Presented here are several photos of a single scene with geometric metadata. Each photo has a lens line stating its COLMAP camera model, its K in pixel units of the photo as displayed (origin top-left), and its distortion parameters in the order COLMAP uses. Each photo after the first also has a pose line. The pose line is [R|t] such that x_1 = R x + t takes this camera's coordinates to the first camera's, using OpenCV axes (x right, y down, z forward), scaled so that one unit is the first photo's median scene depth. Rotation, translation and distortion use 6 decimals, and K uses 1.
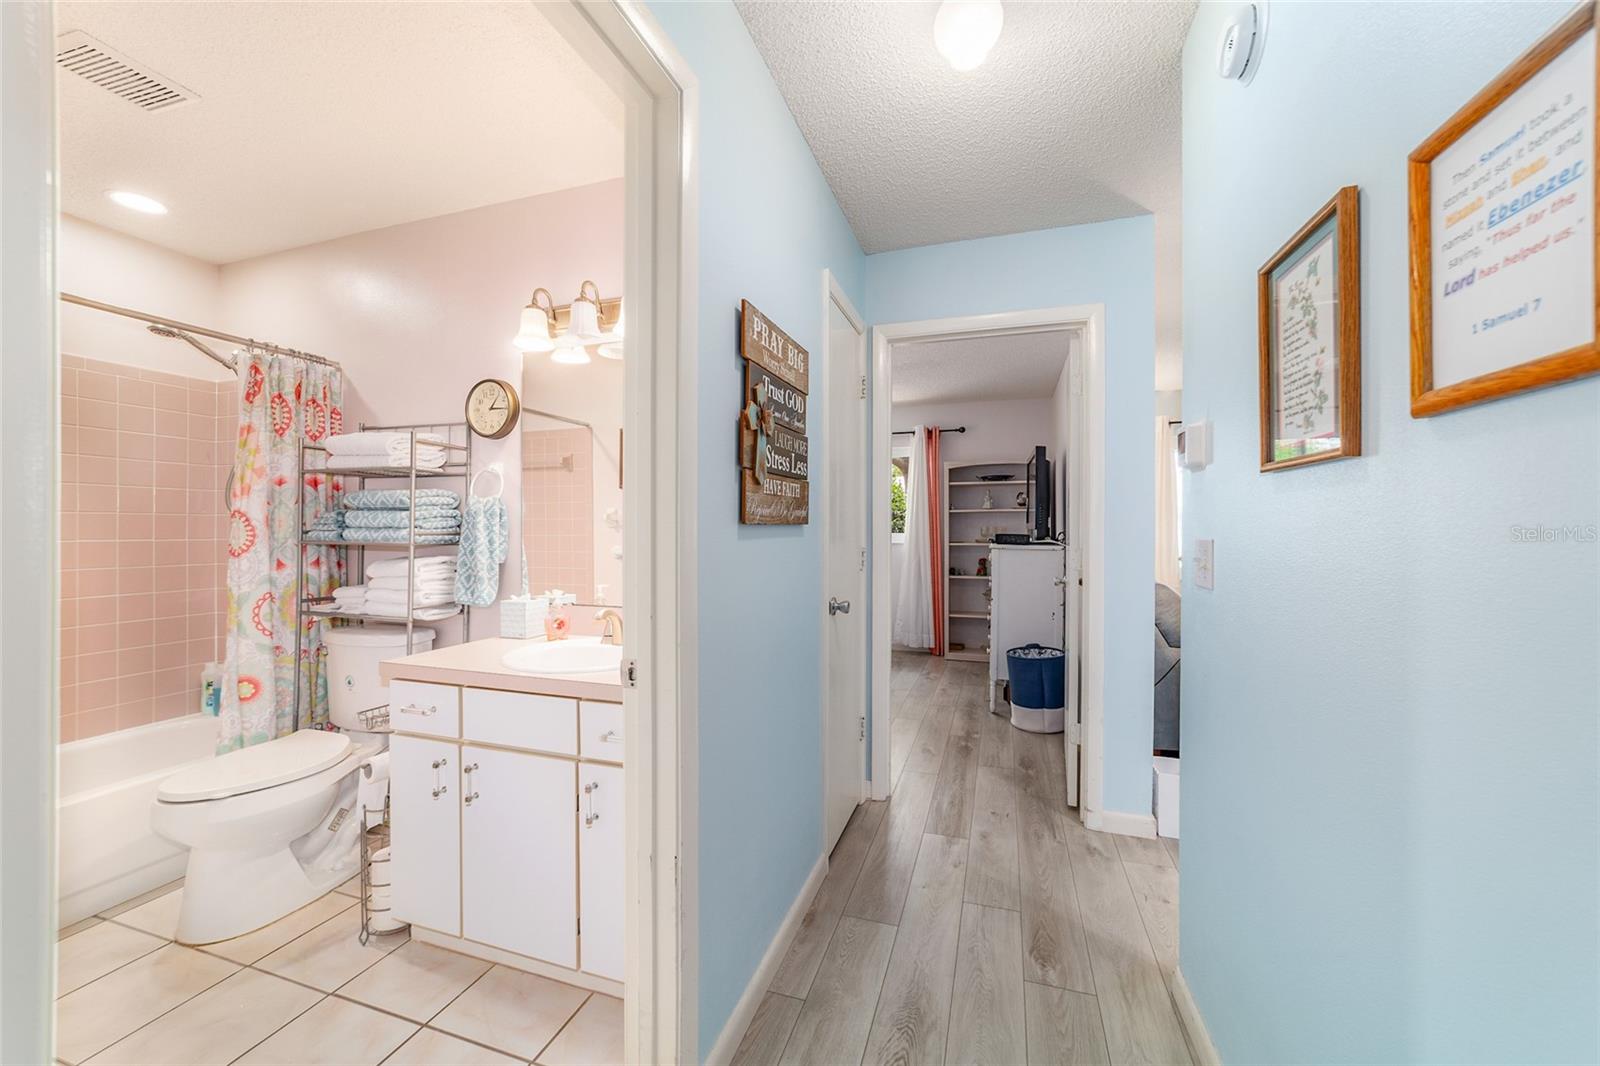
lens RADIAL K [[620.8, 0, 799.5], [0, 620.8, 530.1], [0, 0, 1]] dist [-0.018831, 0.008064]
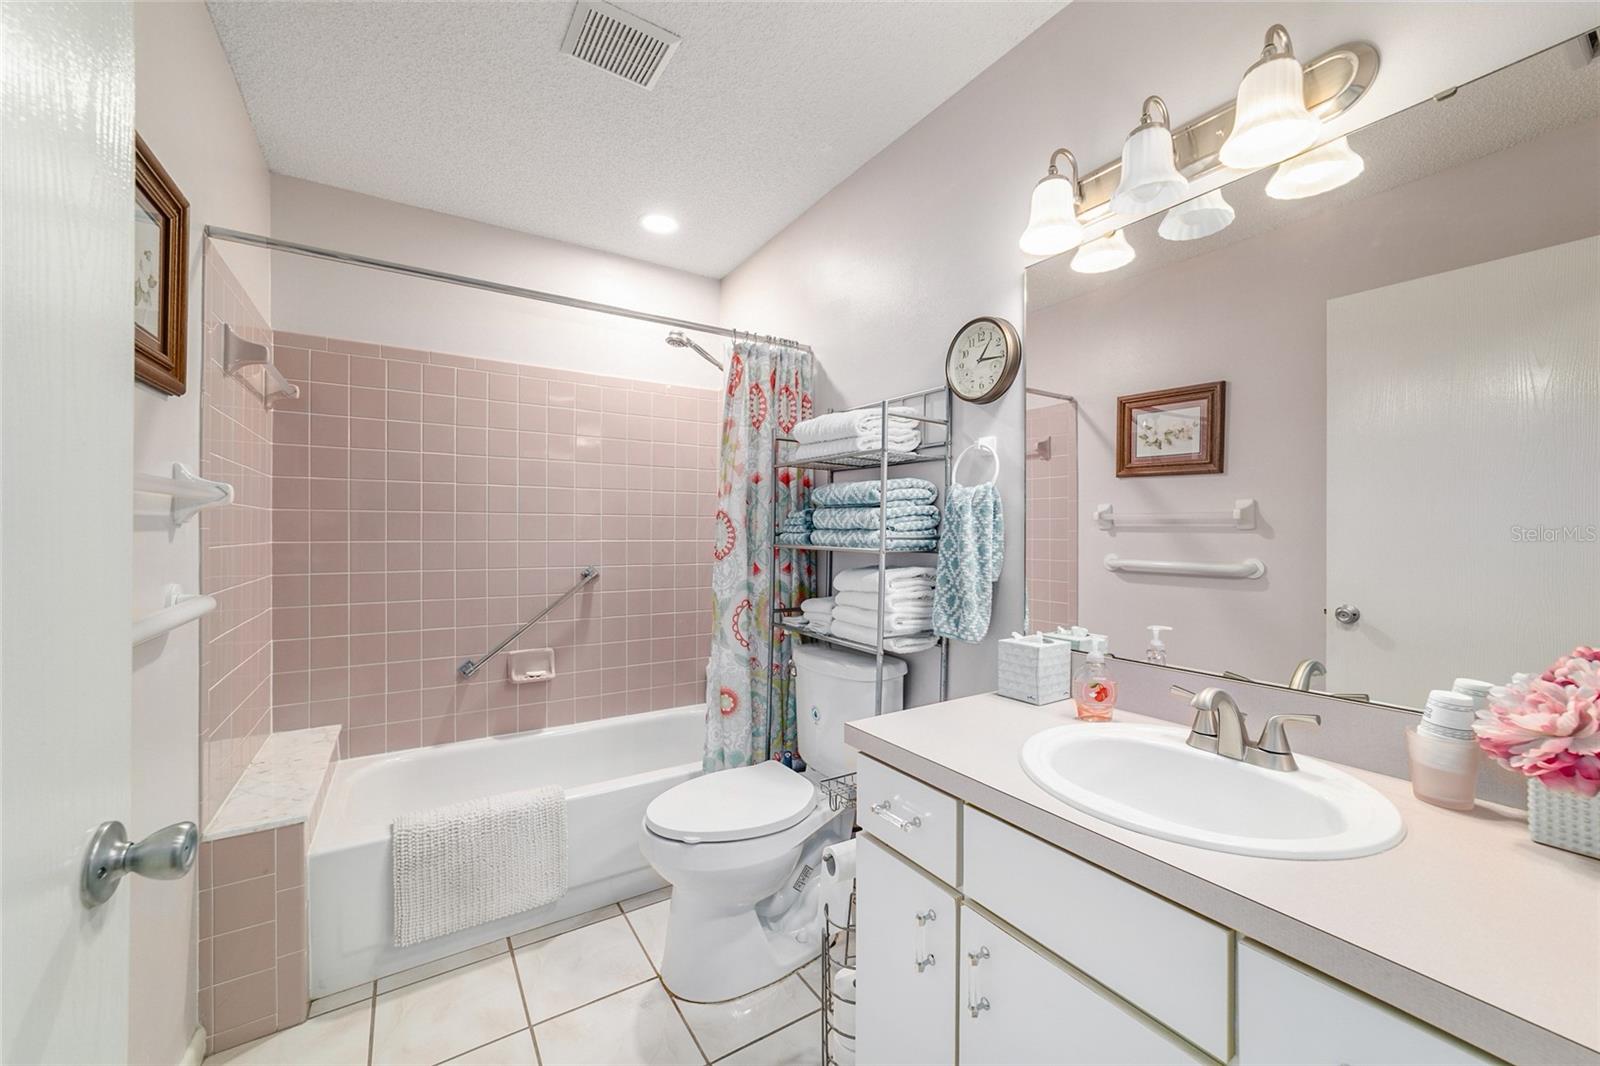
lens RADIAL K [[620.8, 0, 799.5], [0, 620.8, 530.1], [0, 0, 1]] dist [-0.018831, 0.008064]
pose [[0.779444, 0.002435, -0.626468, -0.218525], [-0.004878, 0.999986, -0.002182, -0.000915], [0.626453, 0.004757, 0.779444, 0.324108]]
